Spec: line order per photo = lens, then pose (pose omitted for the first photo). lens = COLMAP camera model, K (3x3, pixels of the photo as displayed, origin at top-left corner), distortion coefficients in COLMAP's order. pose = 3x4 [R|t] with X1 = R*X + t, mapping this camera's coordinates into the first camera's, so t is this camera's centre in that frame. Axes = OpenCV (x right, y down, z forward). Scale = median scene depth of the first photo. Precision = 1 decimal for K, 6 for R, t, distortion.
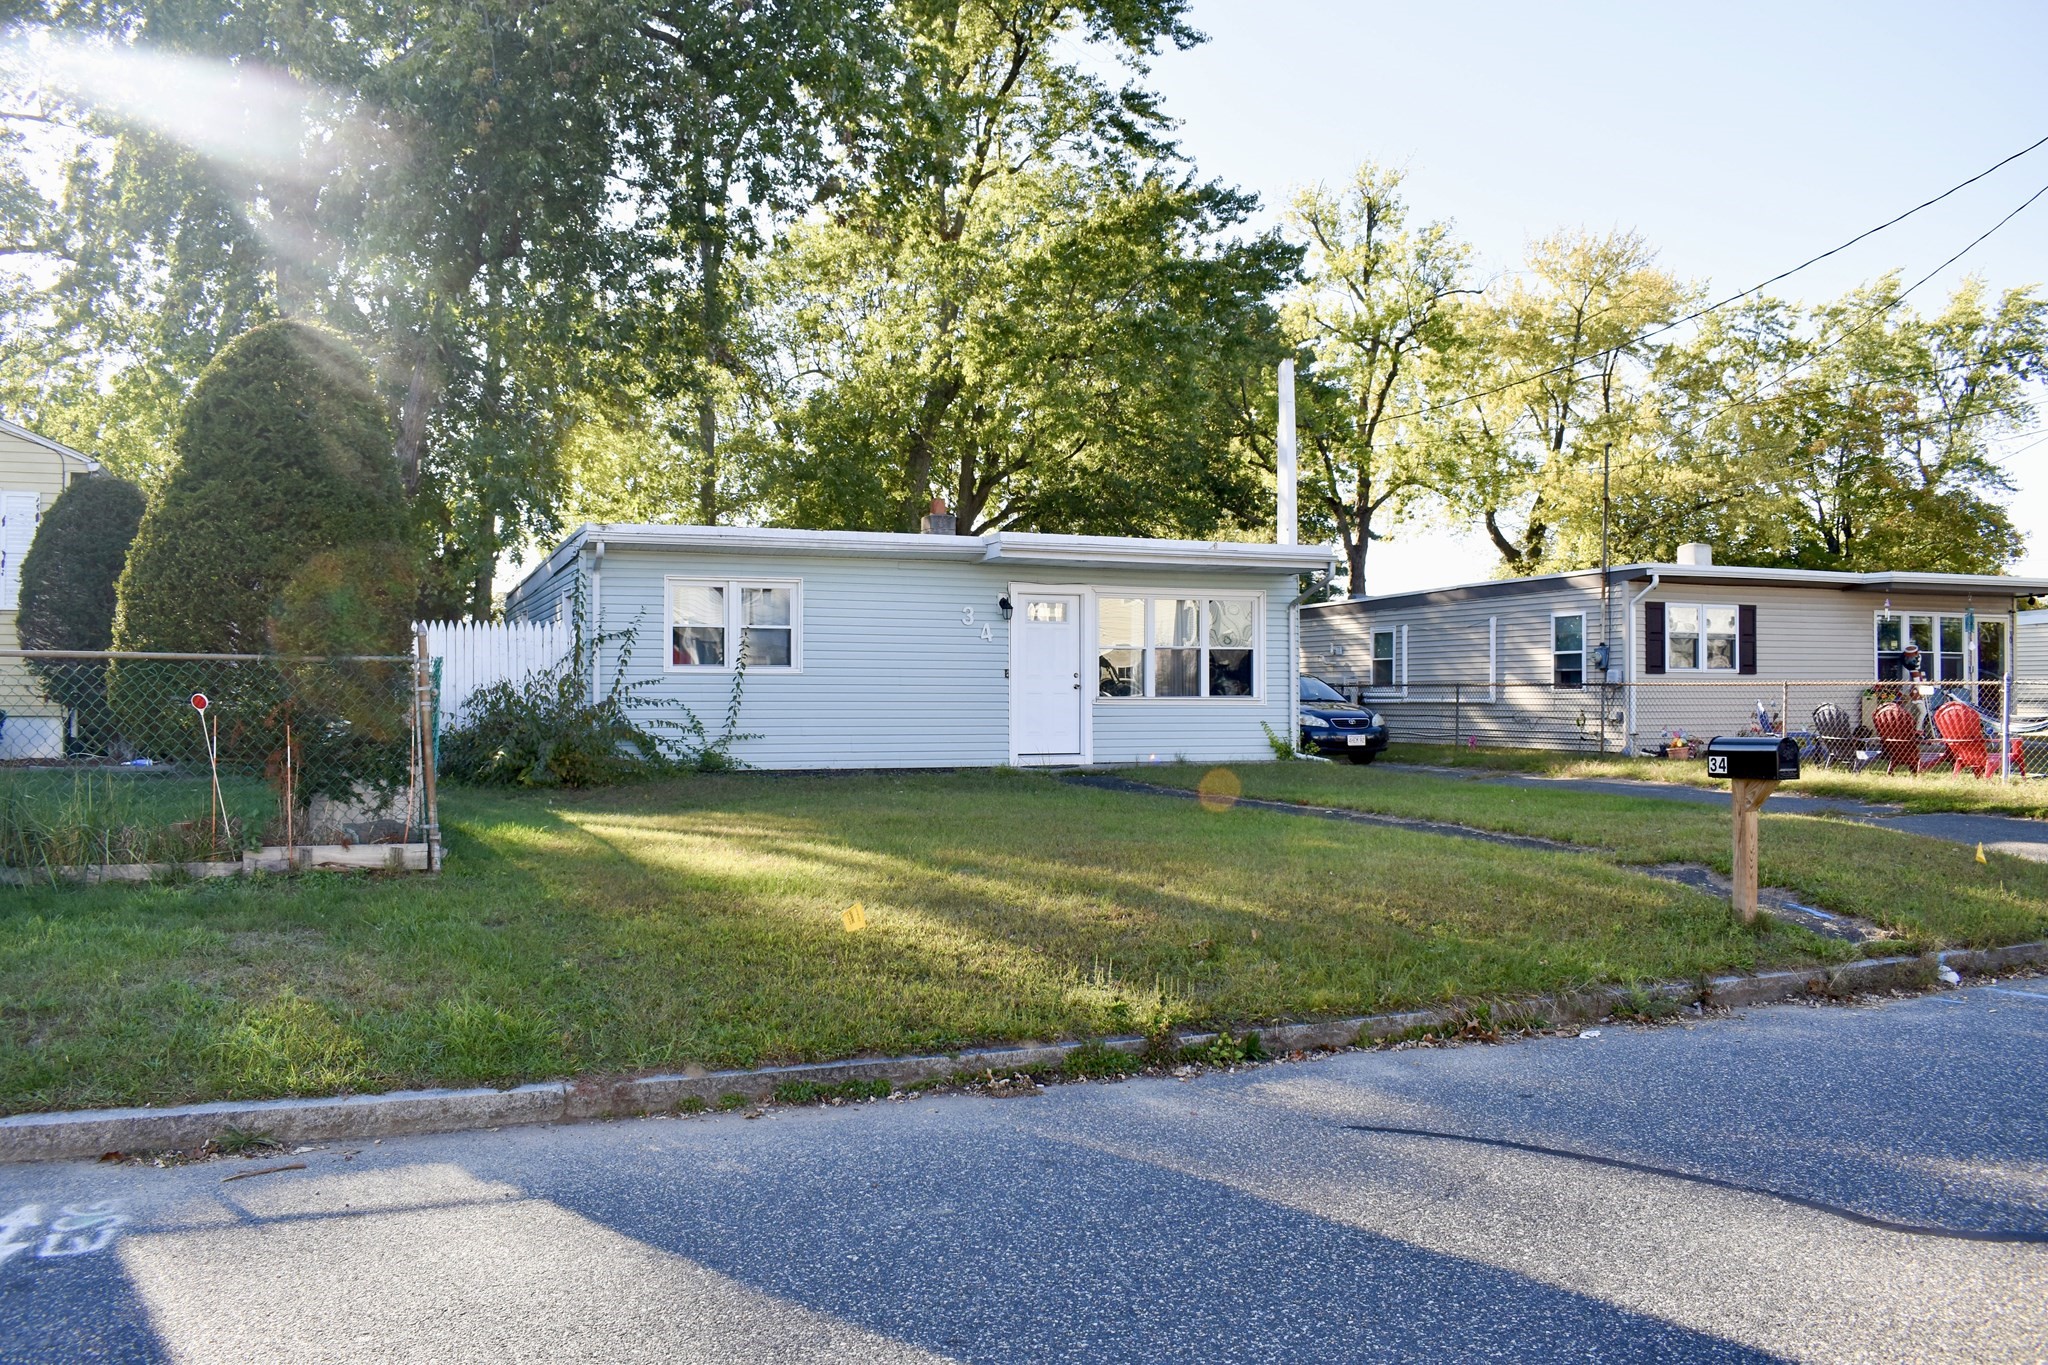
lens RADIAL K [[1595.0, 0, 1021.0], [0, 1595.0, 683.2], [0, 0, 1]] dist [-0.096986, 0.013116]
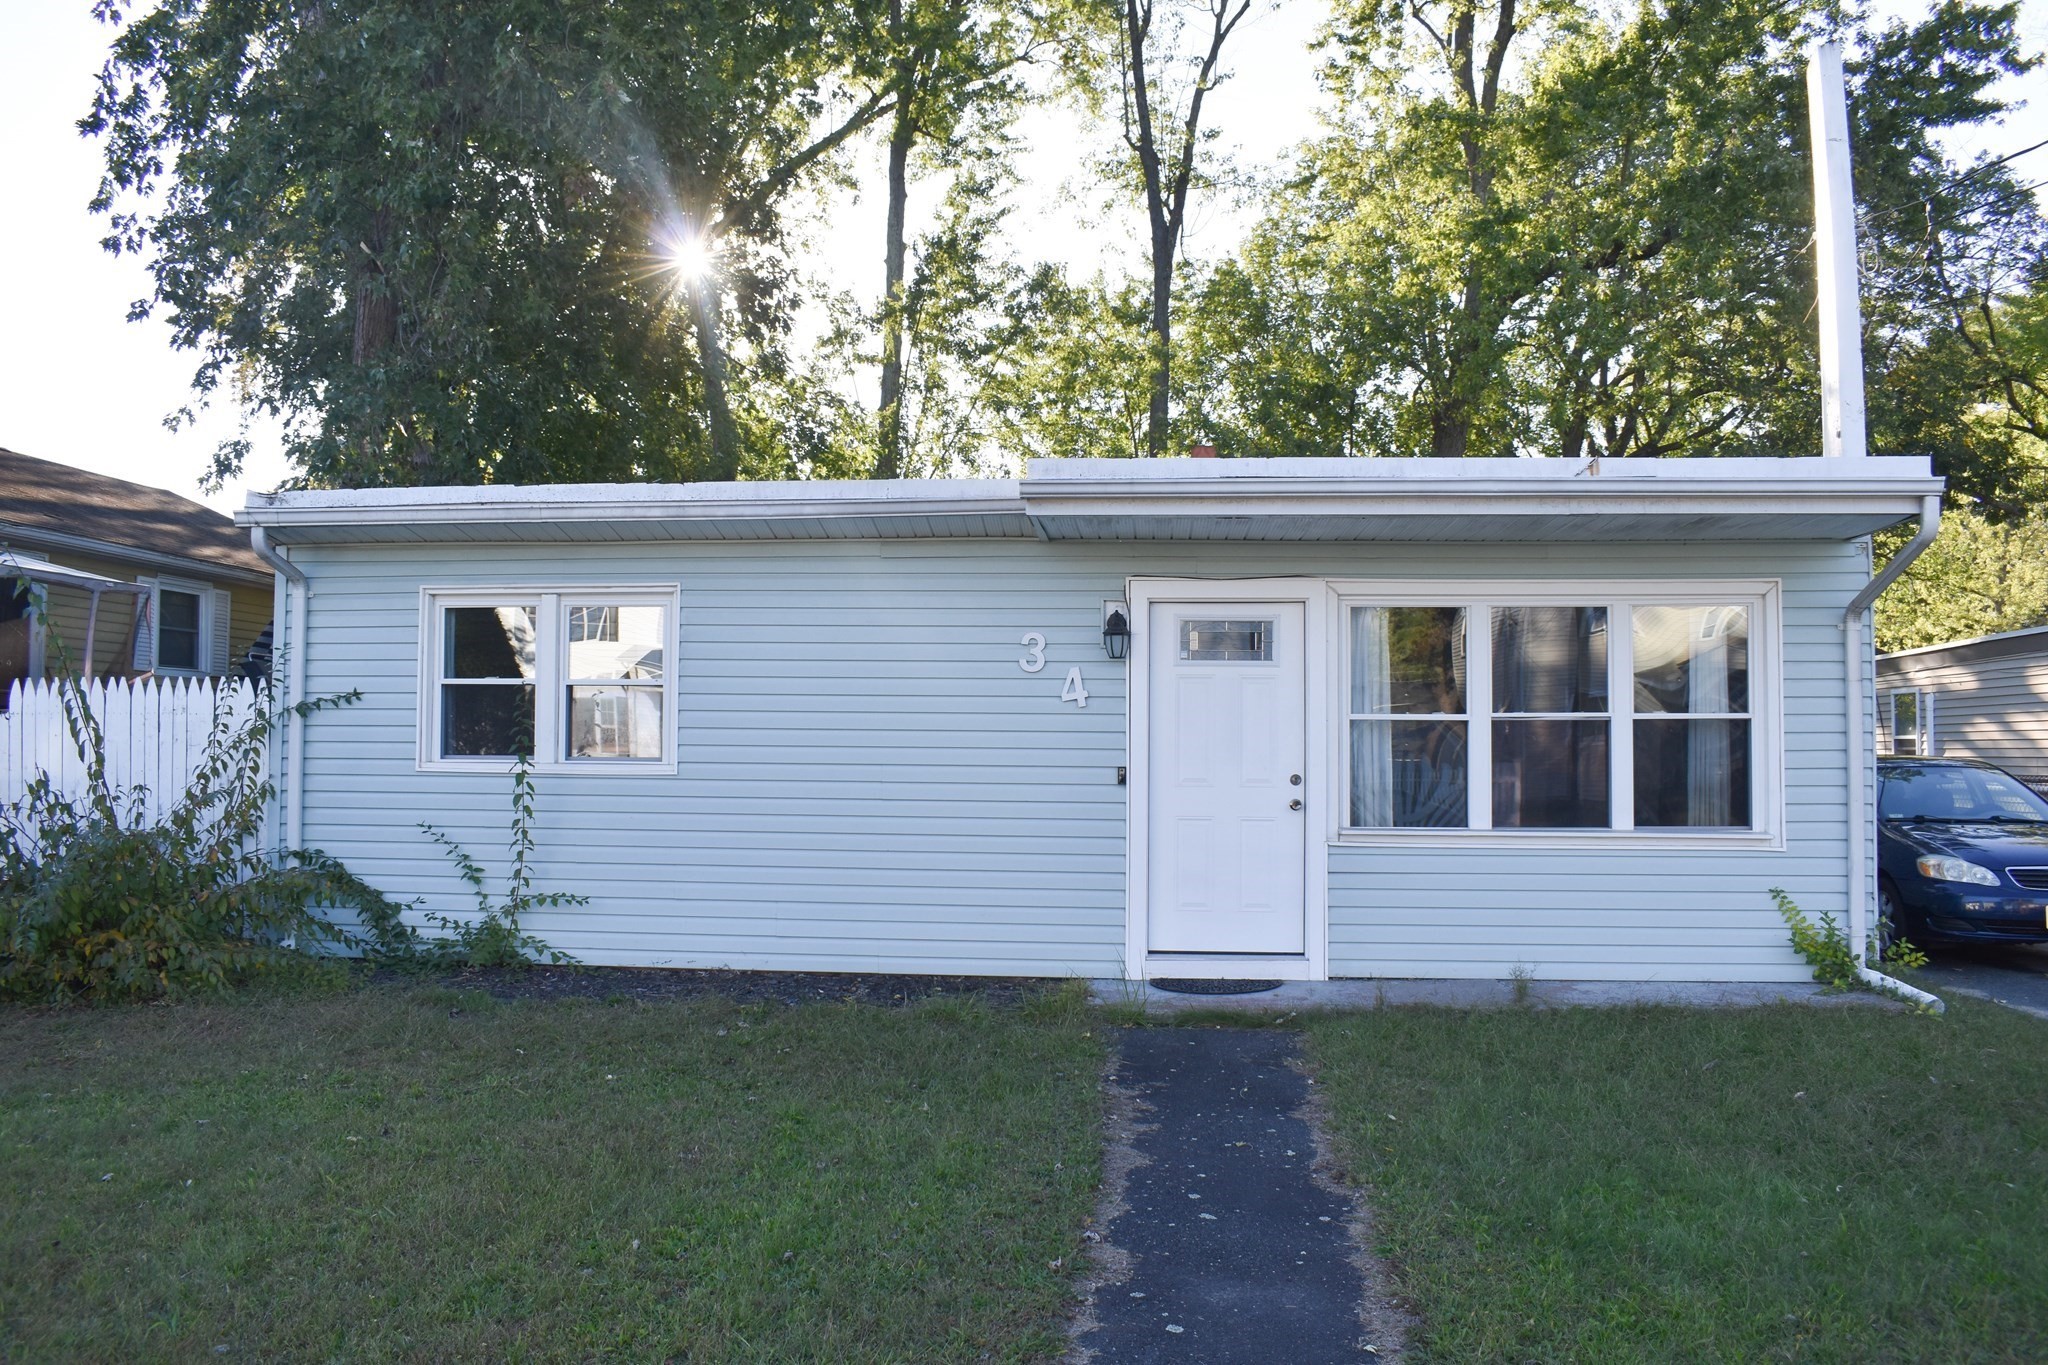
lens RADIAL K [[1595.0, 0, 1023.4], [0, 1595.0, 685.0], [0, 0, 1]] dist [-0.096986, 0.013116]
pose [[0.886497, -0.012867, -0.462555, 0.168292], [-0.002405, 0.999472, -0.032412, -0.016256], [0.462728, 0.029846, 0.885998, 0.542388]]
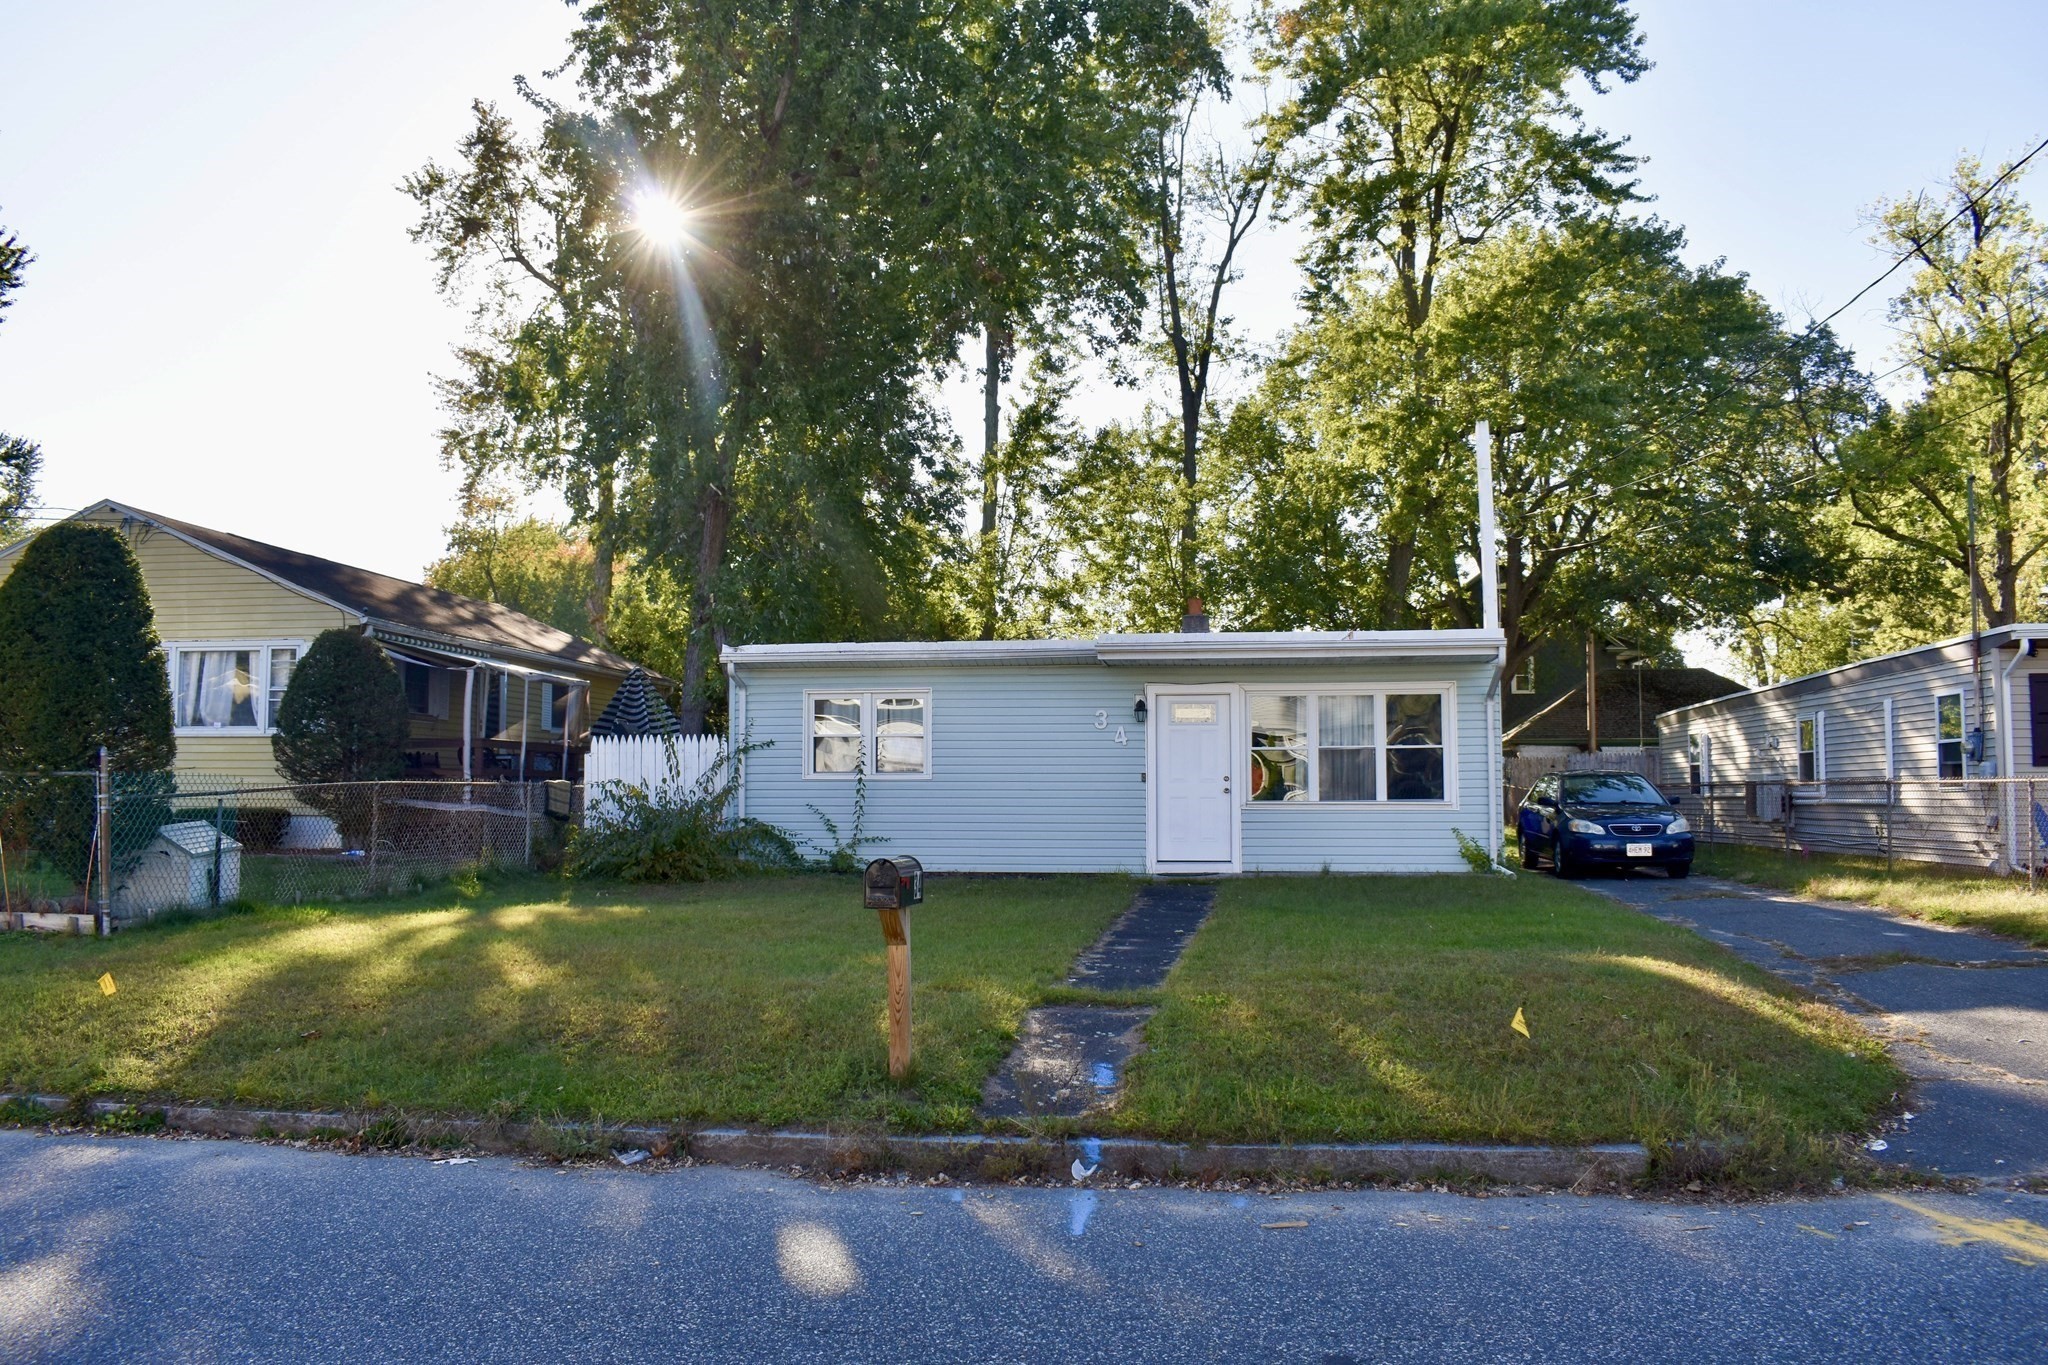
lens RADIAL K [[1595.0, 0, 1023.1], [0, 1595.0, 687.0], [0, 0, 1]] dist [-0.096986, 0.013116]
pose [[0.867917, -0.034898, -0.495482, 0.386604], [0.005474, 0.998140, -0.060713, -0.002440], [0.496679, 0.049982, 0.866494, 0.108777]]
